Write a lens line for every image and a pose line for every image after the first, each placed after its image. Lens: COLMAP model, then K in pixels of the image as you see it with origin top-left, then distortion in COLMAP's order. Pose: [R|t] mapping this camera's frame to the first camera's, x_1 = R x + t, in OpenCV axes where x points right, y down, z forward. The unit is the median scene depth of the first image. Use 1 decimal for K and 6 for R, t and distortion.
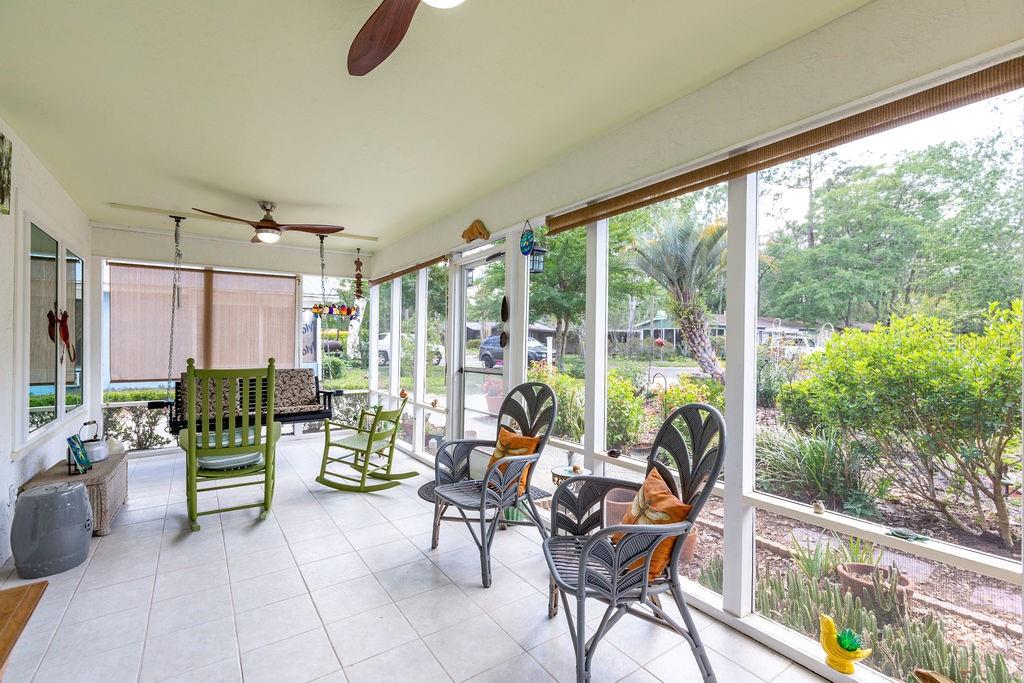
lens RADIAL K [[458.3, 0, 514.3], [0, 458.3, 342.9], [0, 0, 1]] dist [-0.001088, -0.000041]
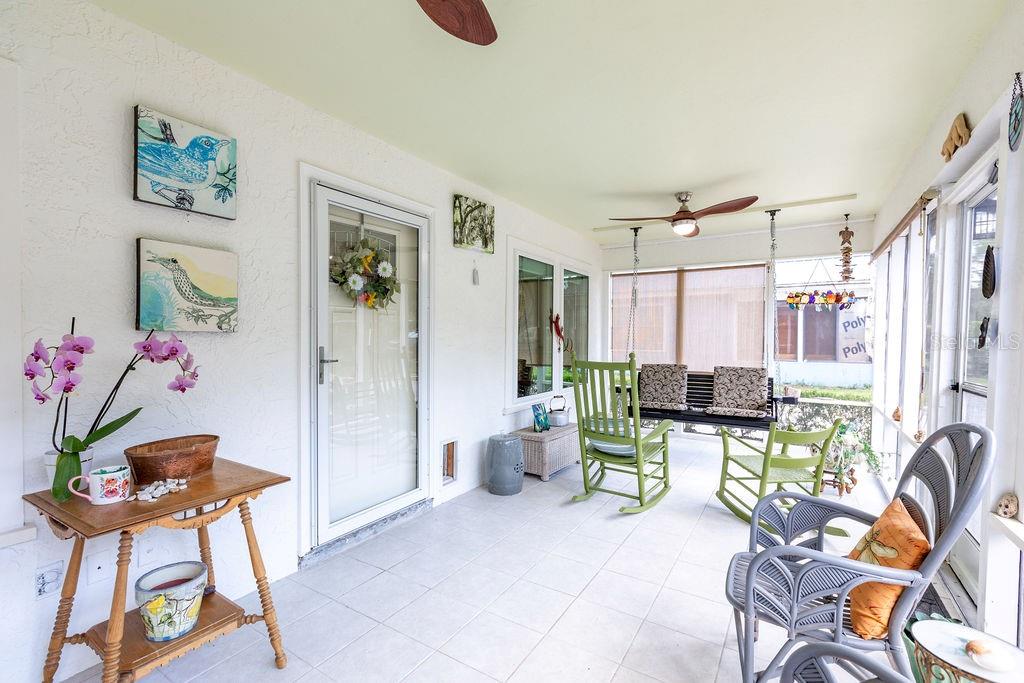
lens RADIAL K [[458.3, 0, 510.9], [0, 458.3, 341.6], [0, 0, 1]] dist [-0.001088, -0.000041]
pose [[0.379034, 0.009544, -0.925334, 0.222892], [-0.006052, 0.999951, 0.007835, 0.002035], [0.925363, 0.002630, 0.379073, 0.298862]]
